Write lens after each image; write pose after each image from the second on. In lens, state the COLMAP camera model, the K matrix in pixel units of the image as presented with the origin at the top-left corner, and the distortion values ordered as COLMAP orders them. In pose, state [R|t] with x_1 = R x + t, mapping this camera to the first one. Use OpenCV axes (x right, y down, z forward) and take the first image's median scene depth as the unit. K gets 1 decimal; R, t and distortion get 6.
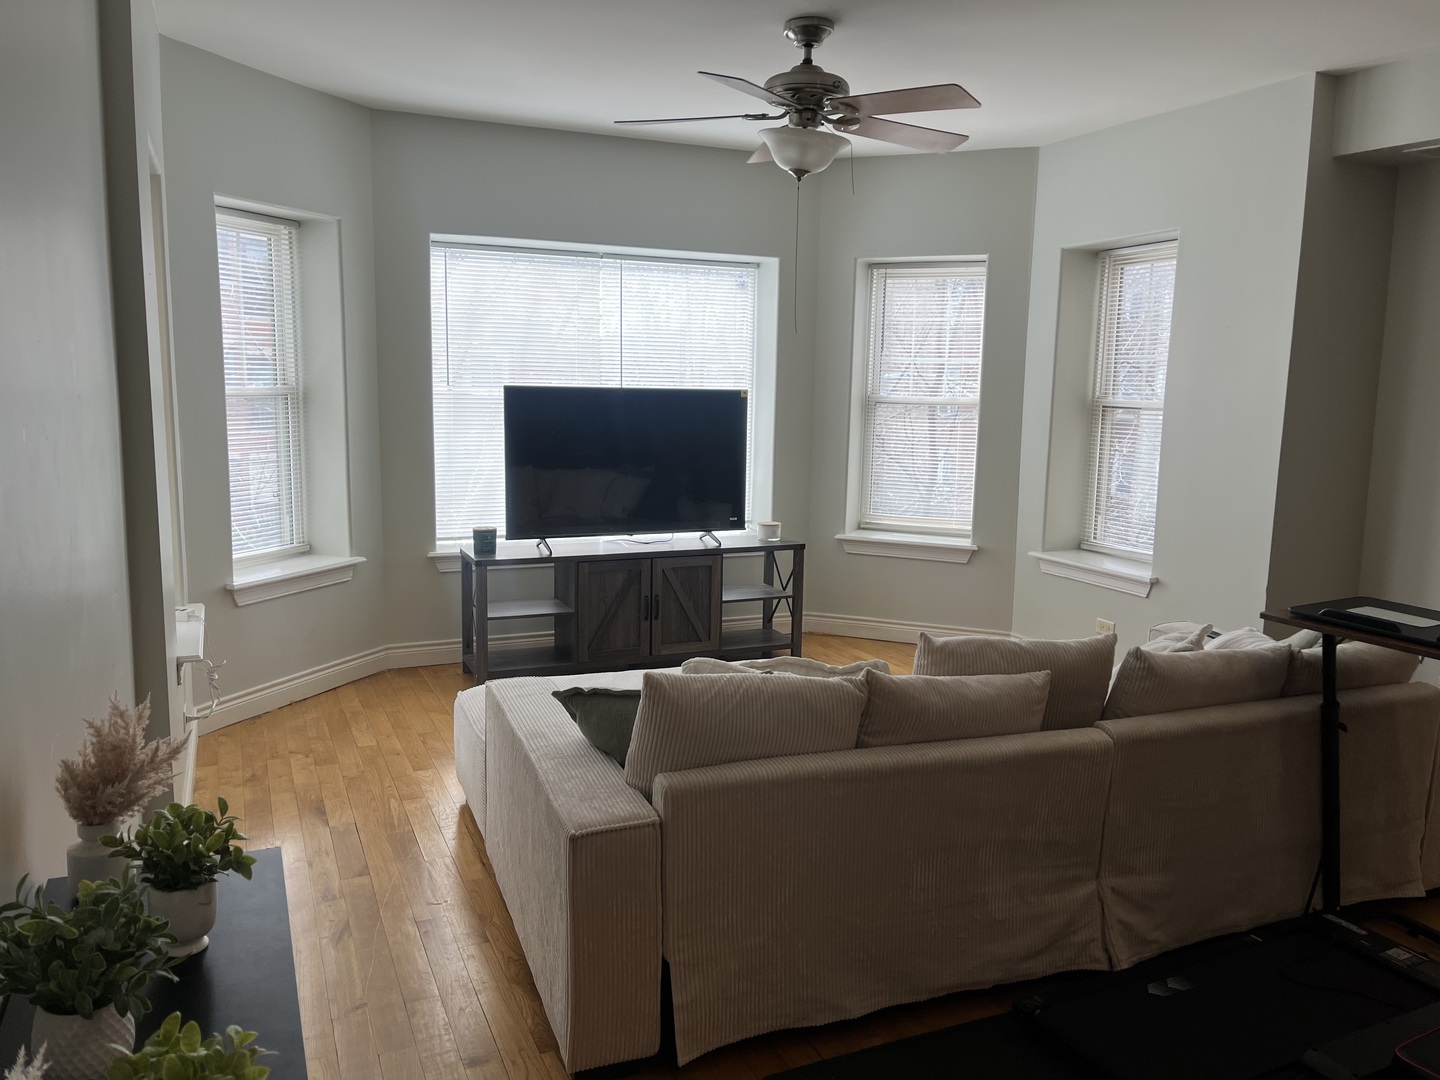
lens RADIAL K [[1086.0, 0, 720.0], [0, 1086.0, 543.8], [0, 0, 1]] dist [0.014761, 0.004846]
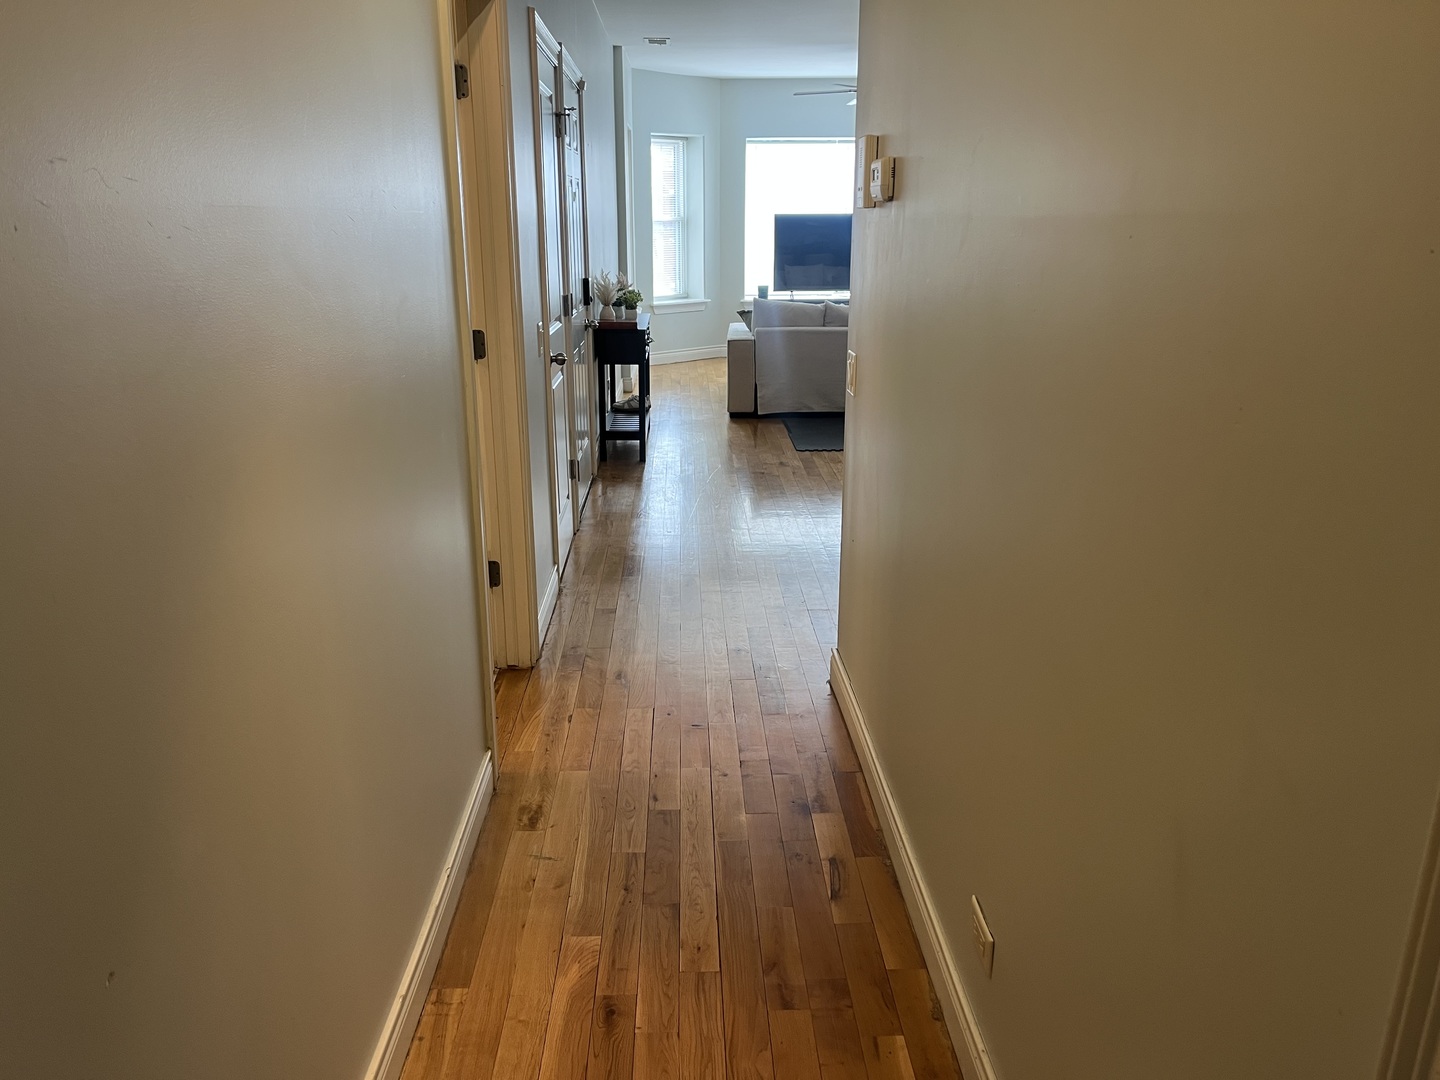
lens RADIAL K [[1086.0, 0, 717.4], [0, 1086.0, 540.3], [0, 0, 1]] dist [0.014761, 0.004846]
pose [[0.927234, 0.091965, -0.363014, 0.513548], [-0.038878, 0.987779, 0.150937, 0.160430], [0.372458, -0.125840, 0.919478, -1.035781]]
